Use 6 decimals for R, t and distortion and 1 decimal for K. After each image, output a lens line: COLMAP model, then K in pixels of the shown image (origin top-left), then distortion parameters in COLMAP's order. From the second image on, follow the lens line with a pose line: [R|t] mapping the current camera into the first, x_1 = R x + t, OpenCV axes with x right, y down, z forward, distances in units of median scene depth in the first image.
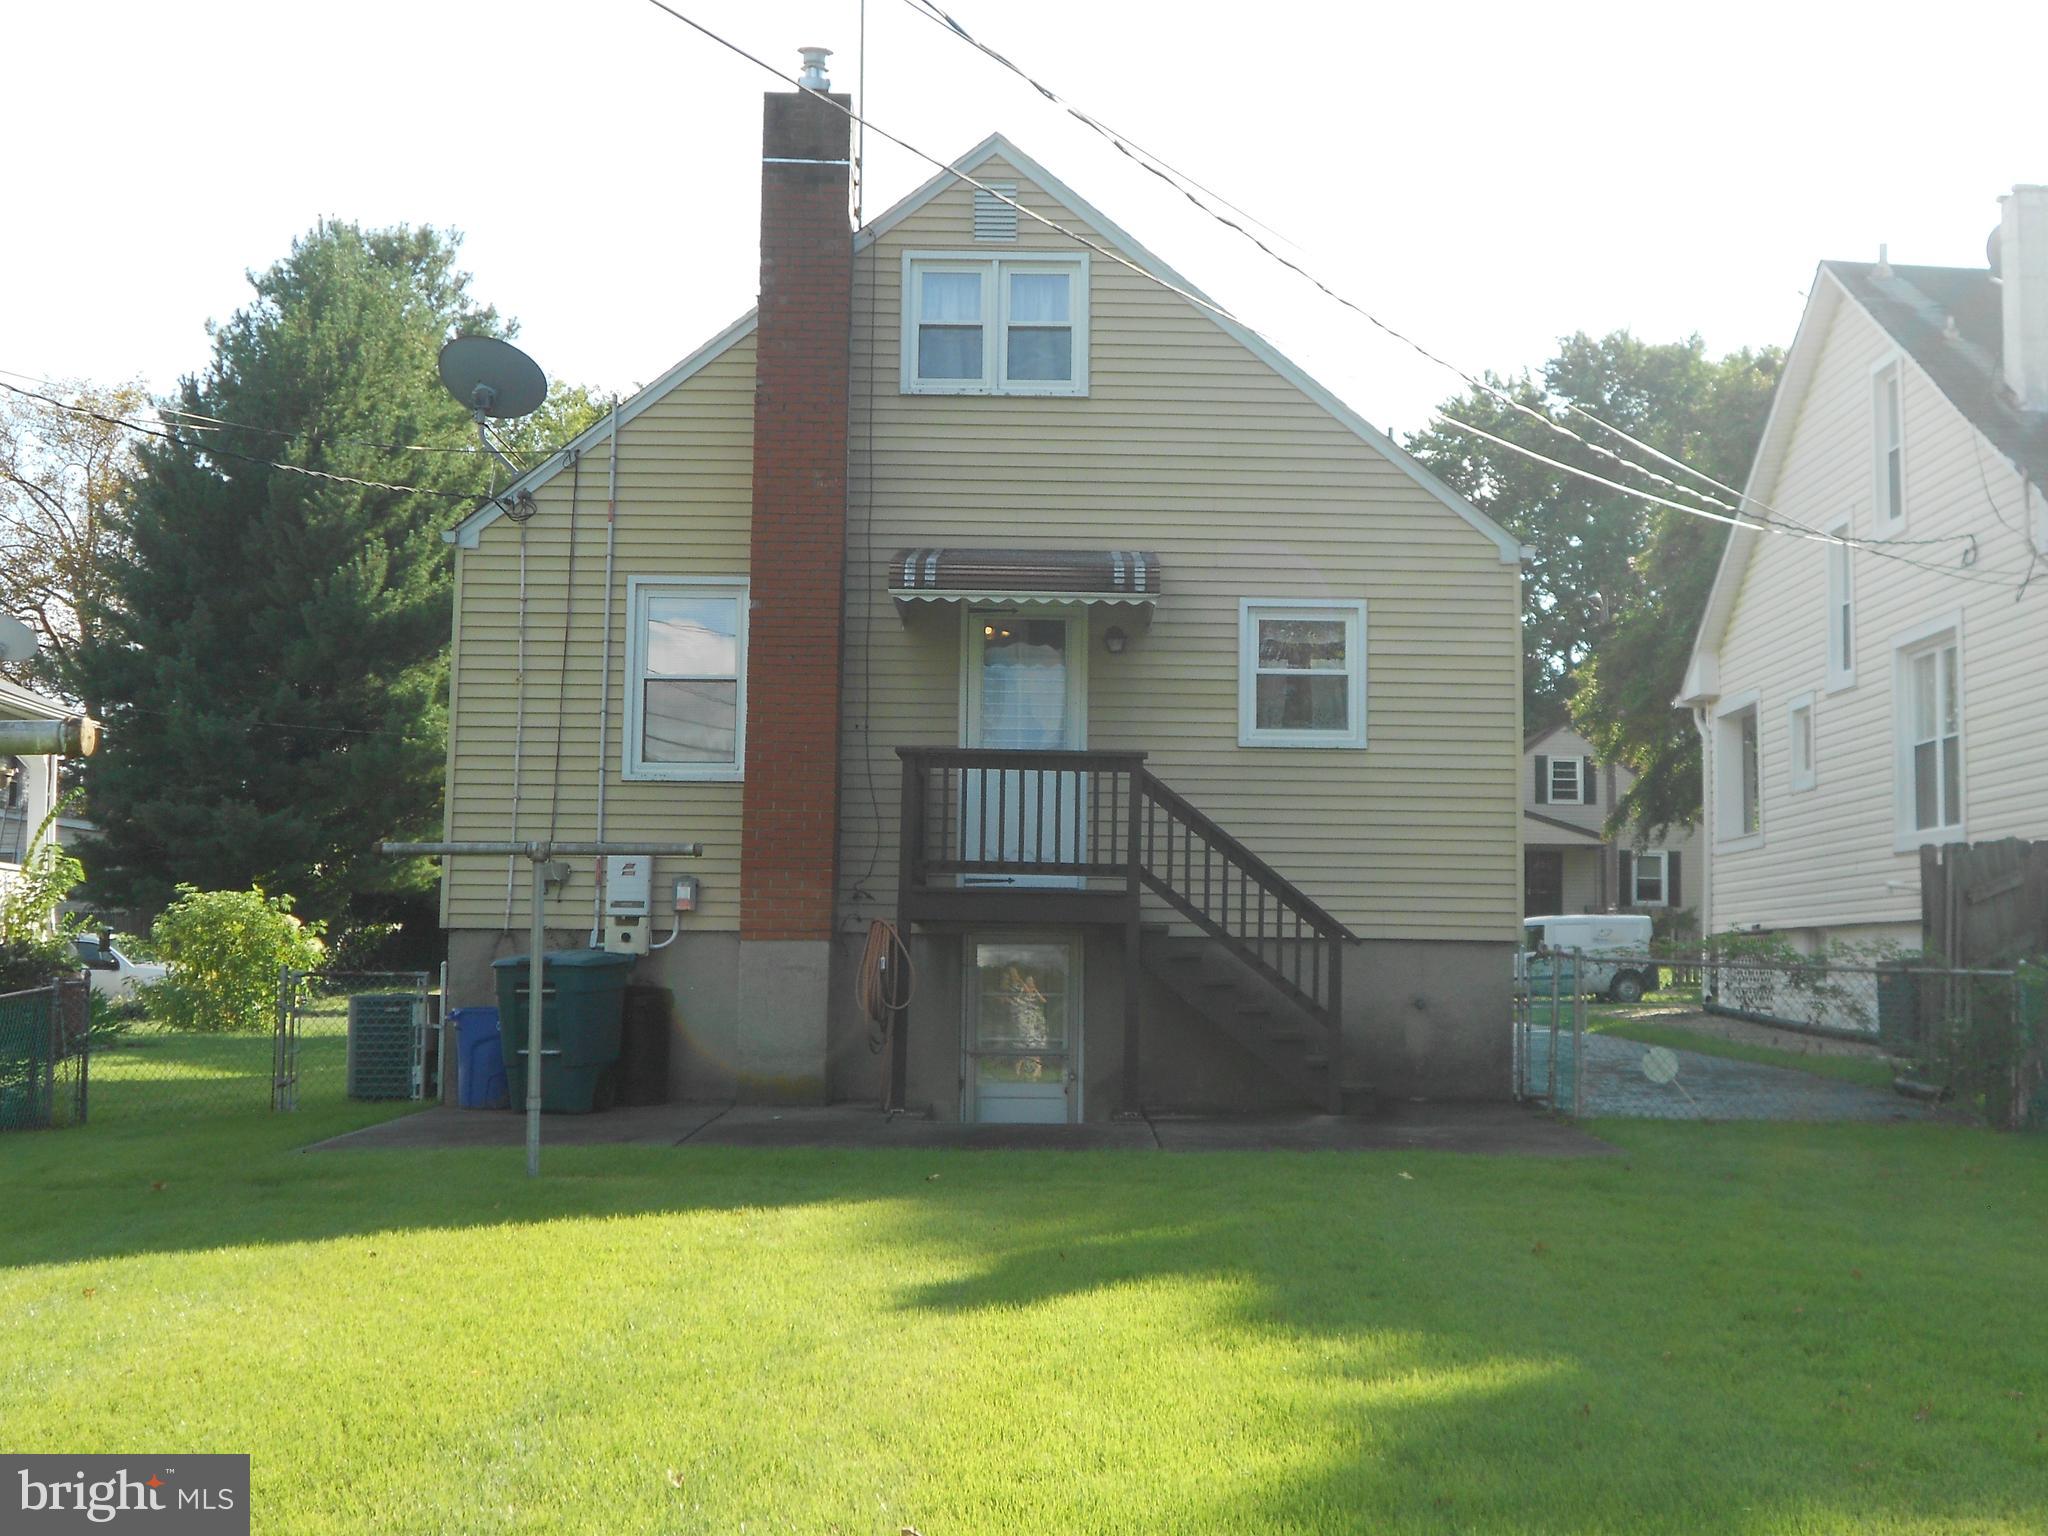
lens RADIAL K [[2636.0, 0, 1091.3], [0, 2636.0, 742.7], [0, 0, 1]] dist [-0.003006, 0.000000]
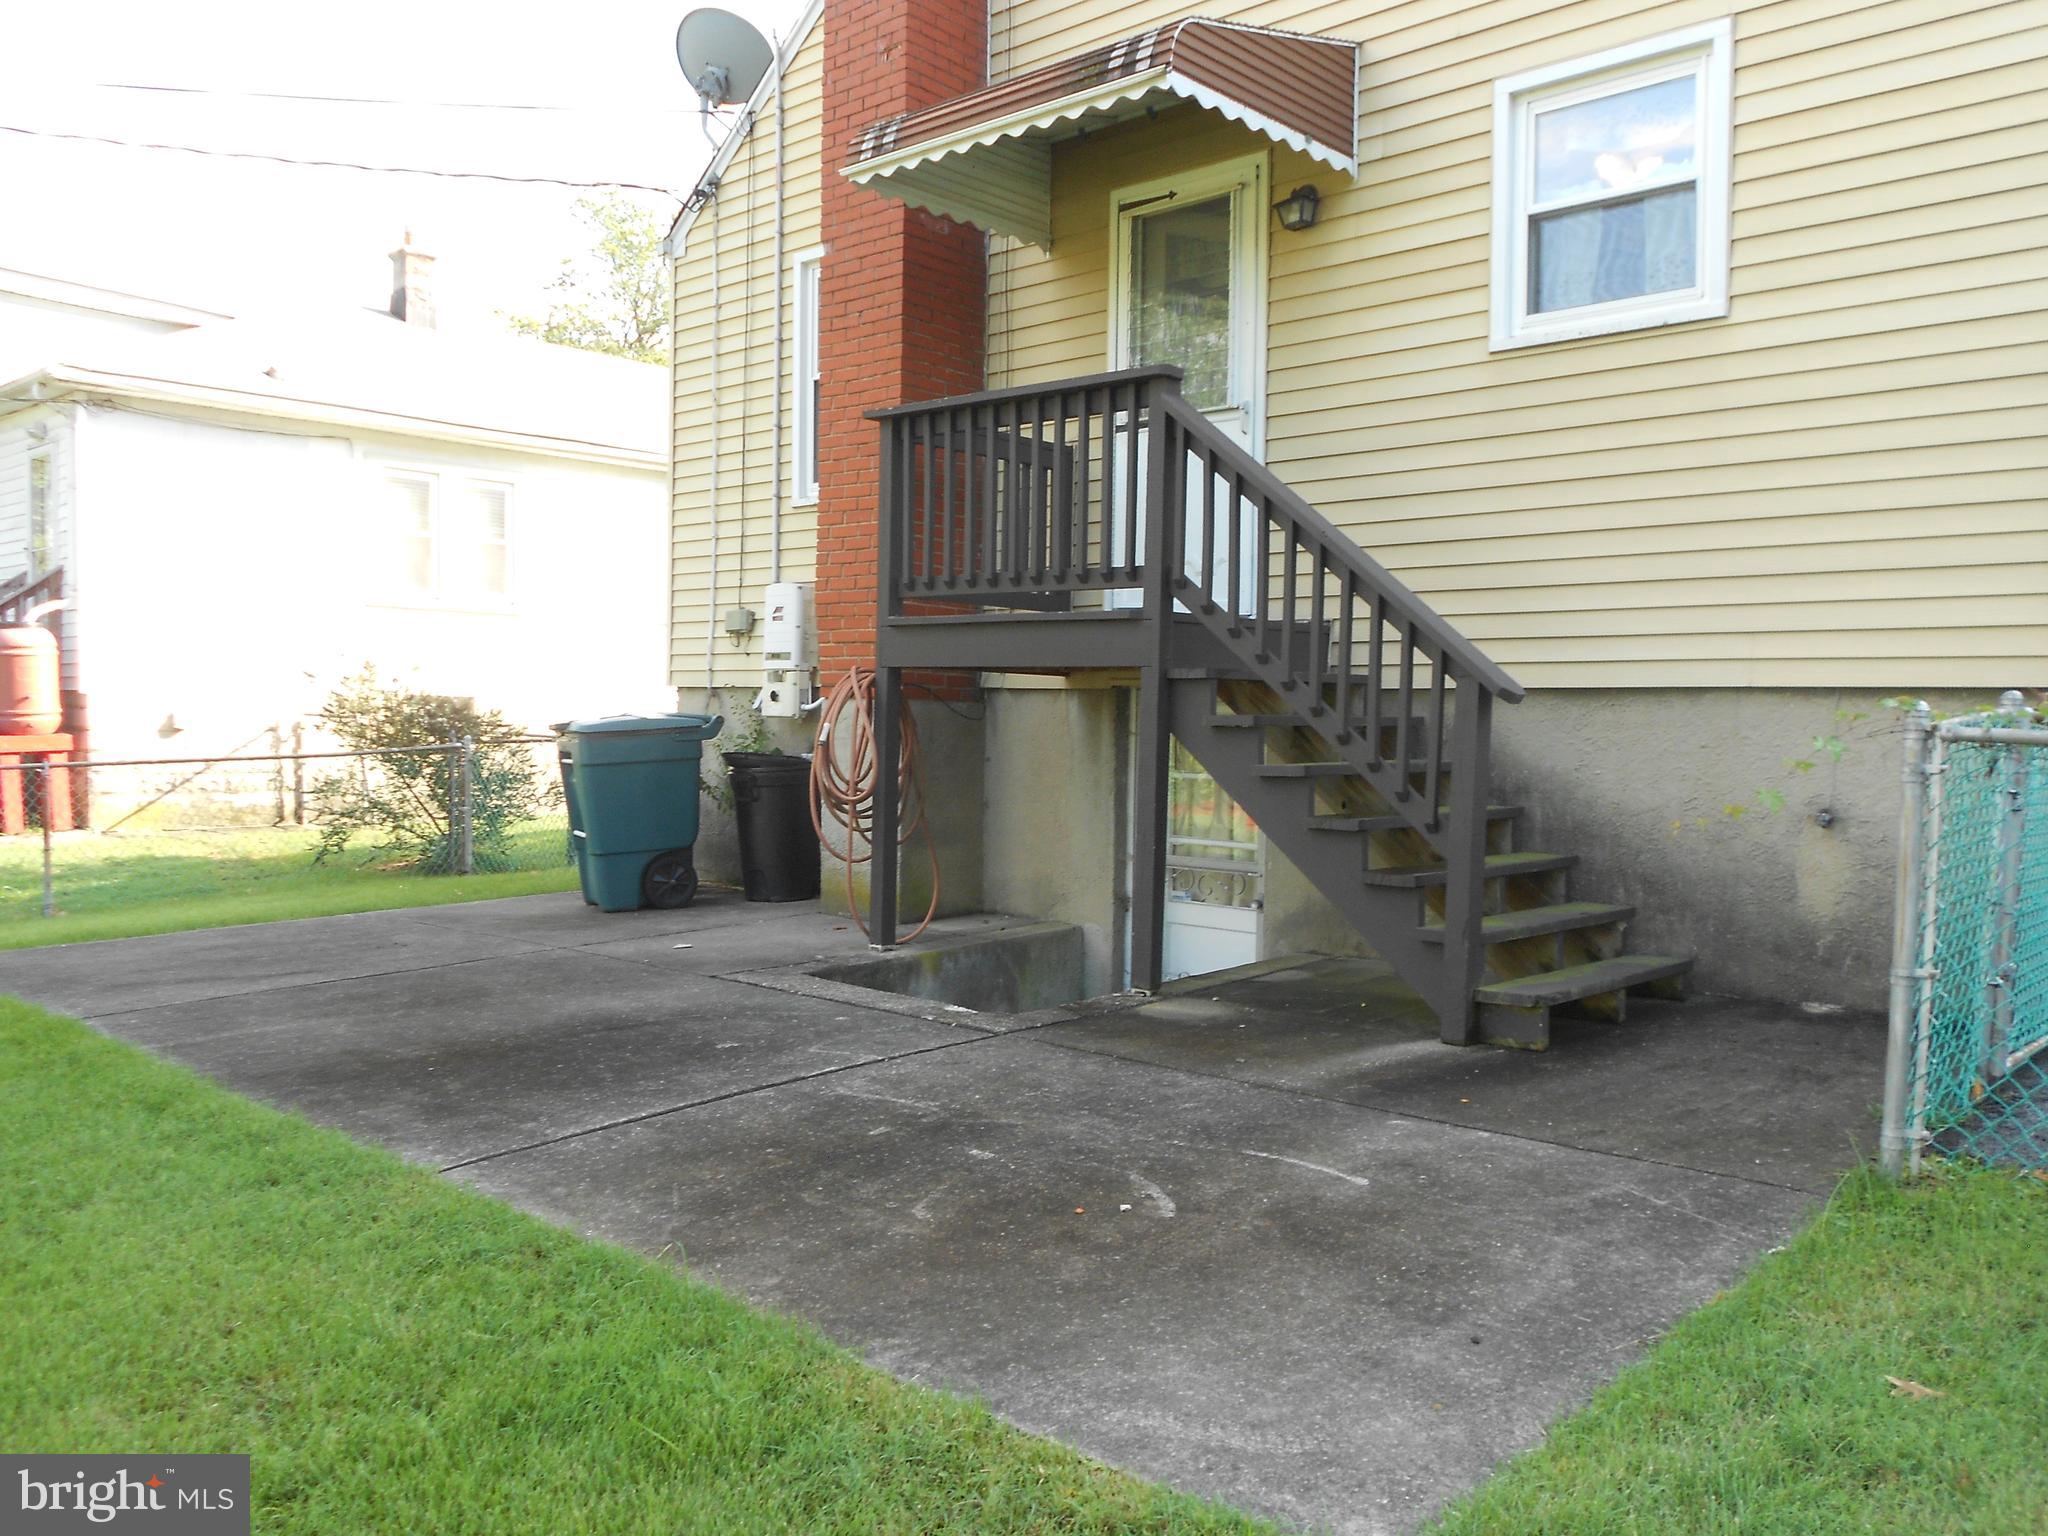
lens RADIAL K [[1591.0, 0, 1027.7], [0, 1591.0, 758.2], [0, 0, 1]] dist [0.022802, -0.010628]
pose [[0.742645, 0.019282, -0.669407, 0.212887], [0.051750, 0.994944, 0.086071, 0.053564], [0.667682, -0.098562, 0.737893, 0.671510]]
